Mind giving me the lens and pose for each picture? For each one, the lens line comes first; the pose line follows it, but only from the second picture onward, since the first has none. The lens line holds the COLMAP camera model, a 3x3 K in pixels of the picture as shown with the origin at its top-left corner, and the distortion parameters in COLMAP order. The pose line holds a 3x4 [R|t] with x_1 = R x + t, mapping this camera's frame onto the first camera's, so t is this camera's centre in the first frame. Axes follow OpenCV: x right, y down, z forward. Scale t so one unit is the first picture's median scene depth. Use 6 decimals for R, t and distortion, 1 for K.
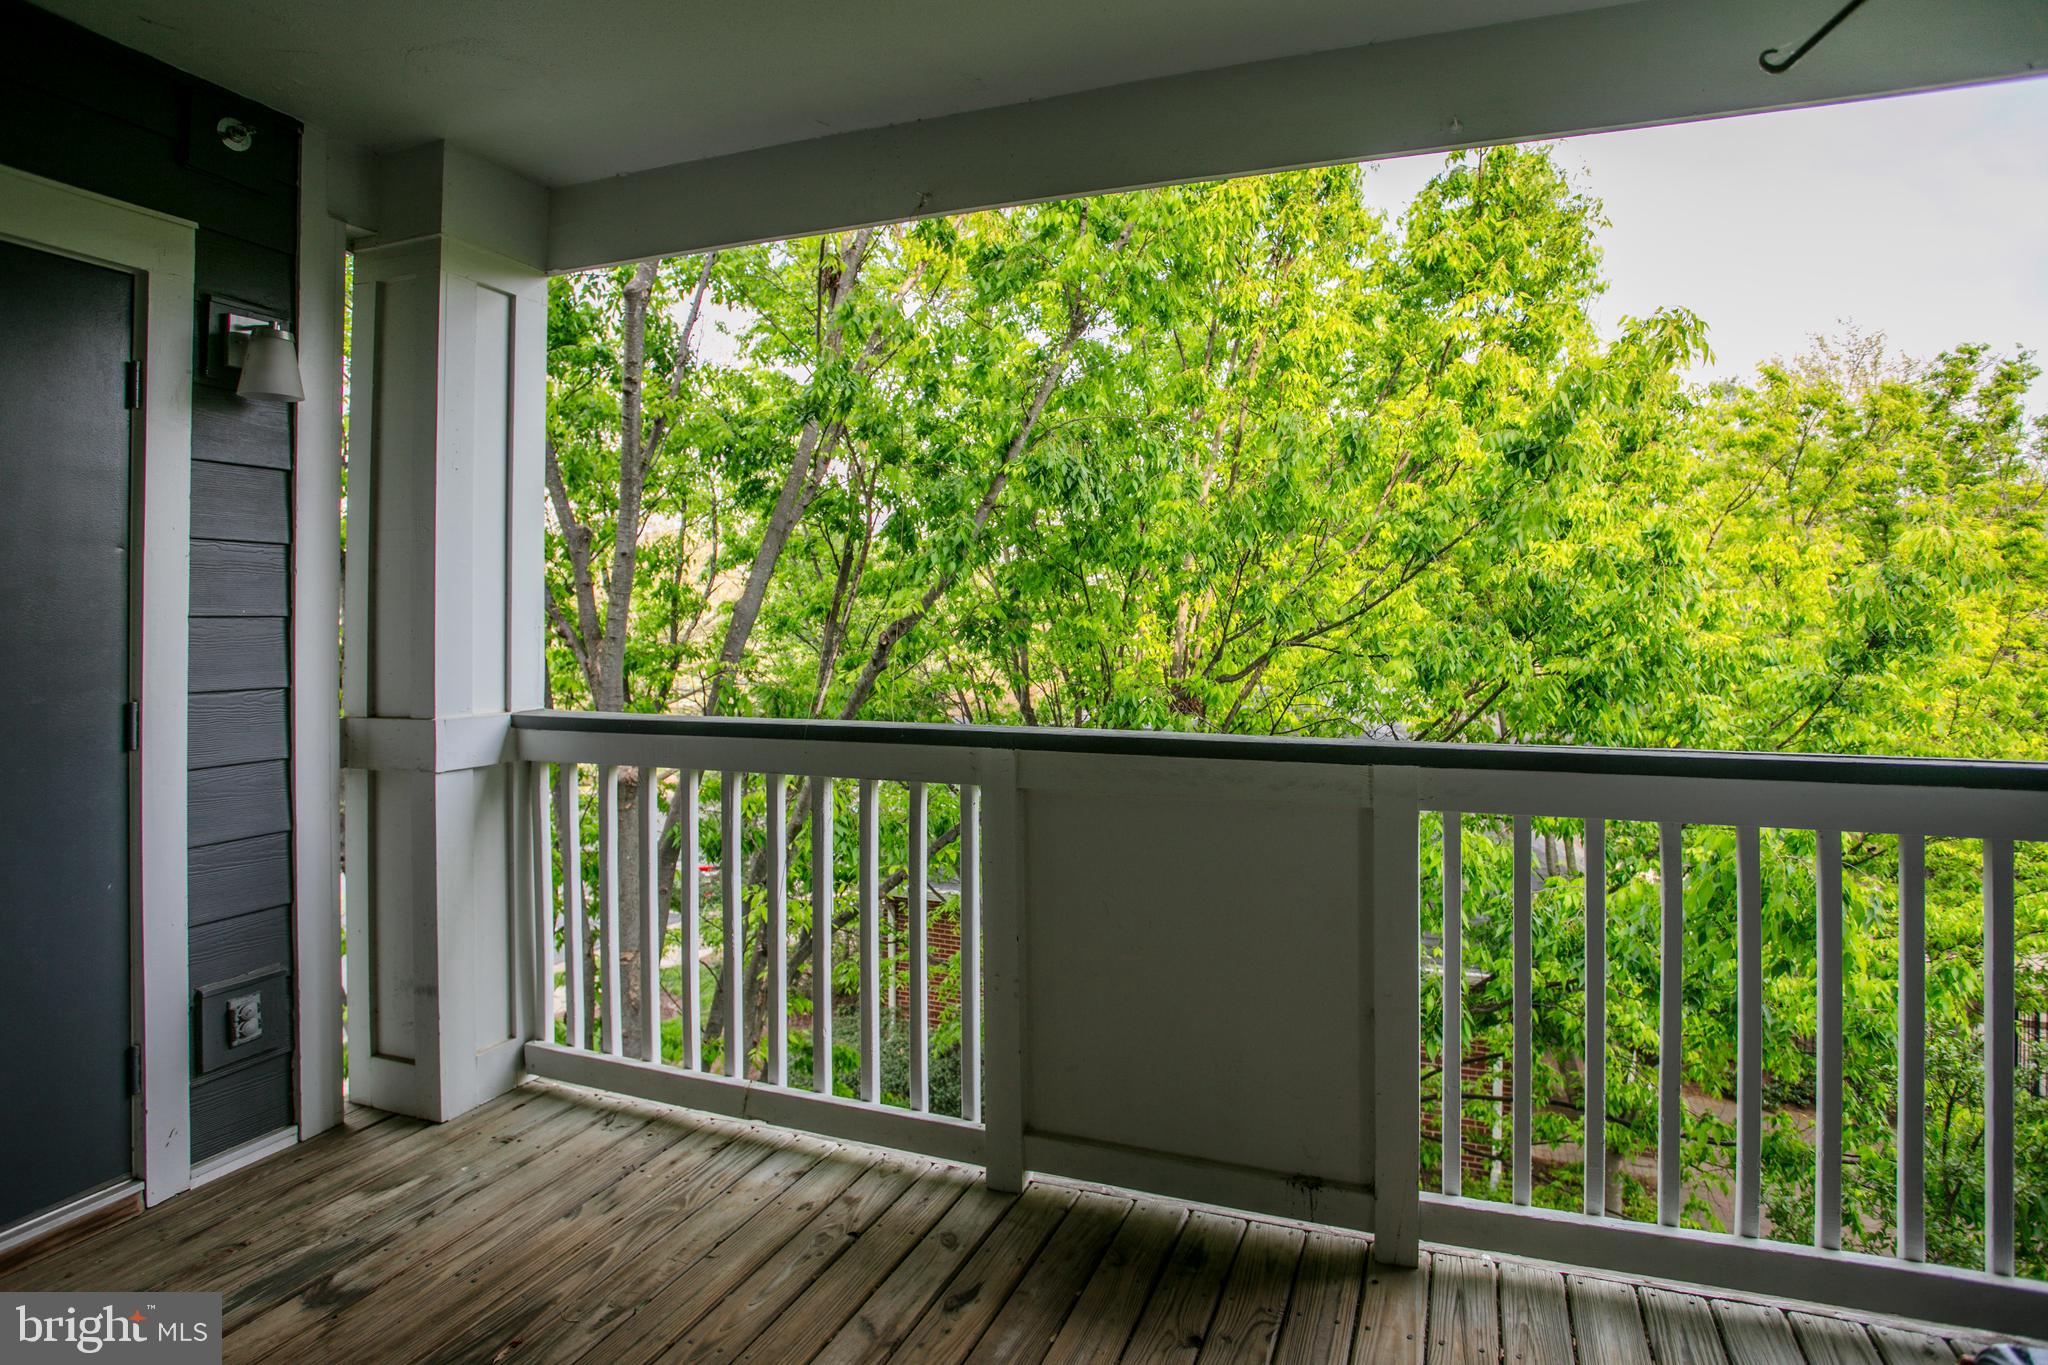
lens RADIAL K [[1007.6, 0, 1061.2], [0, 1007.6, 619.7], [0, 0, 1]] dist [-0.057547, 0.031803]
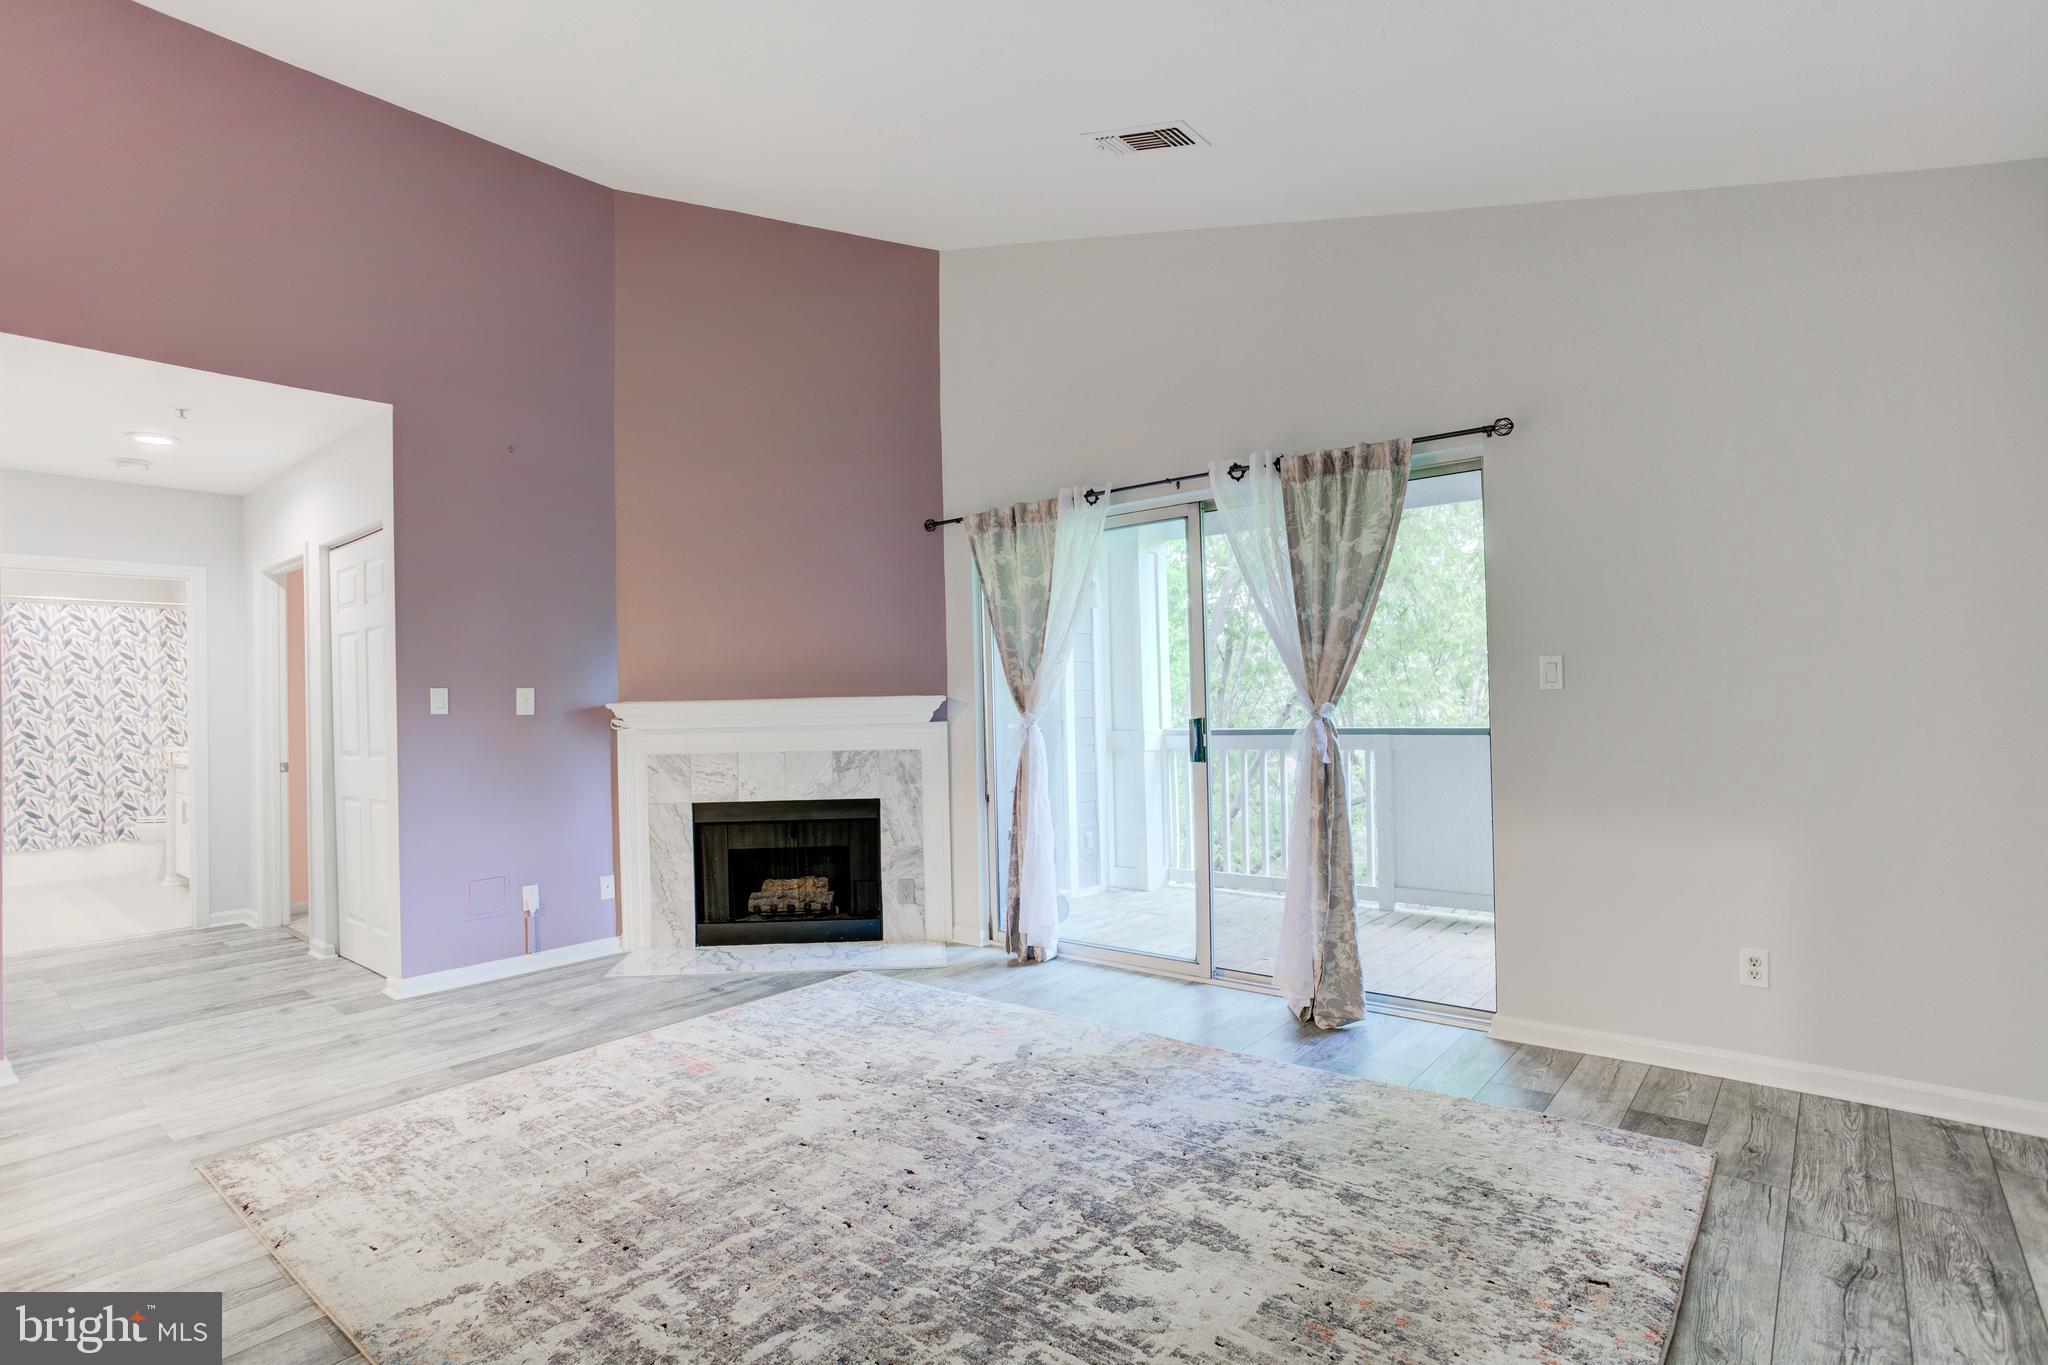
lens RADIAL K [[1007.6, 0, 1020.5], [0, 1007.6, 693.8], [0, 0, 1]] dist [-0.057547, 0.031803]
pose [[0.947164, -0.020941, -0.320066, -0.060148], [0.019115, 0.999778, -0.008845, 0.013973], [0.320180, 0.002260, 0.947354, -0.899156]]
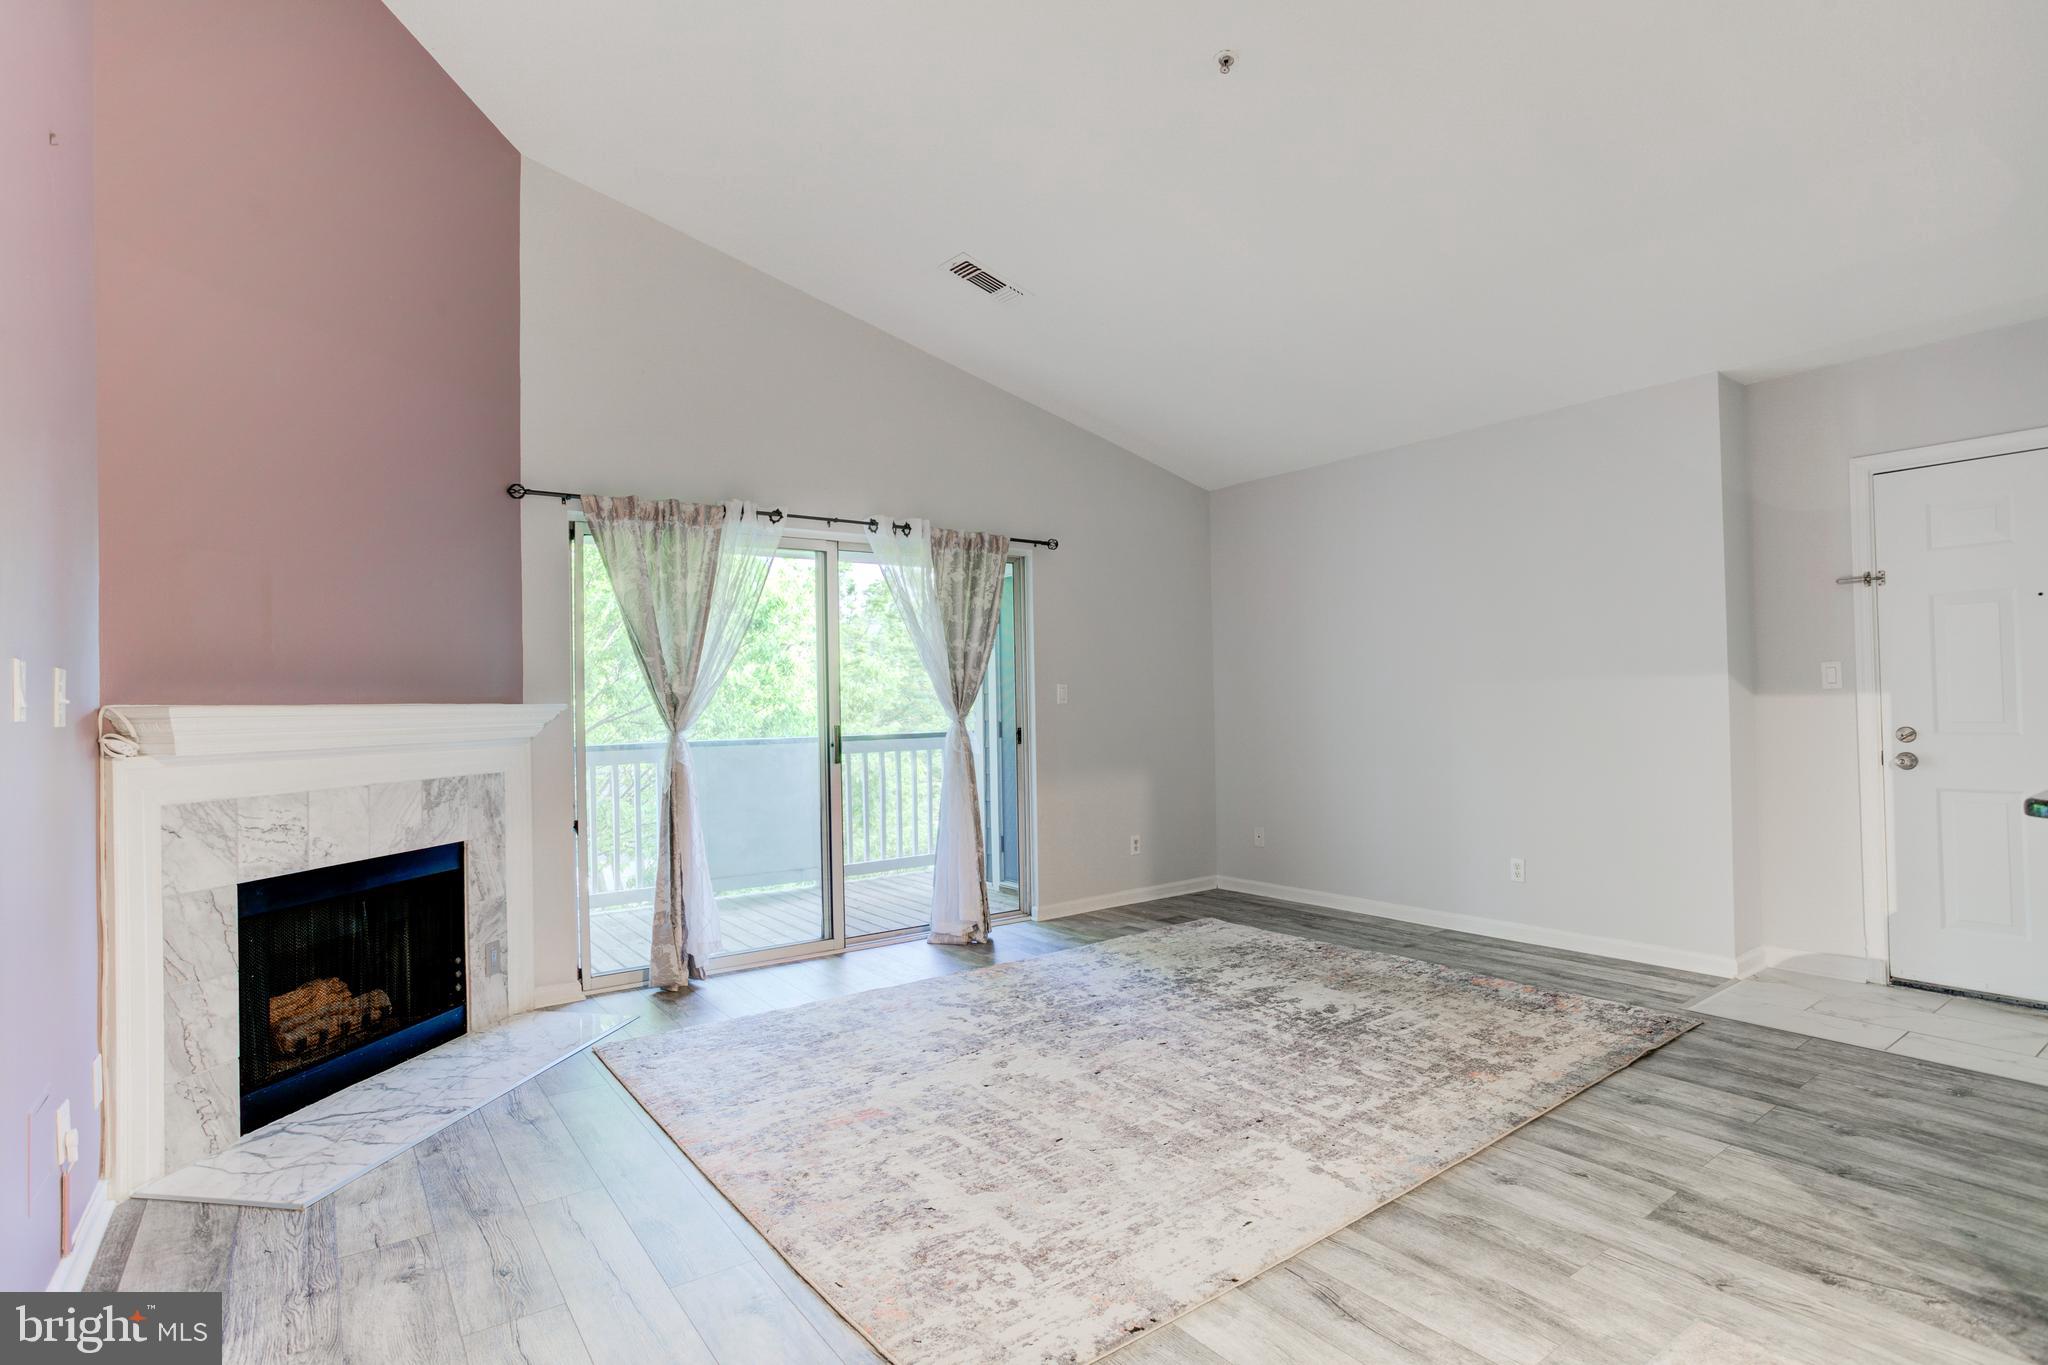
lens RADIAL K [[1007.6, 0, 1020.7], [0, 1007.6, 692.8], [0, 0, 1]] dist [-0.057547, 0.031803]
pose [[0.542728, 0.003046, 0.839903, -1.045591], [0.019005, 0.999693, -0.015906, 0.016801], [-0.839694, 0.024595, 0.542503, -0.714385]]
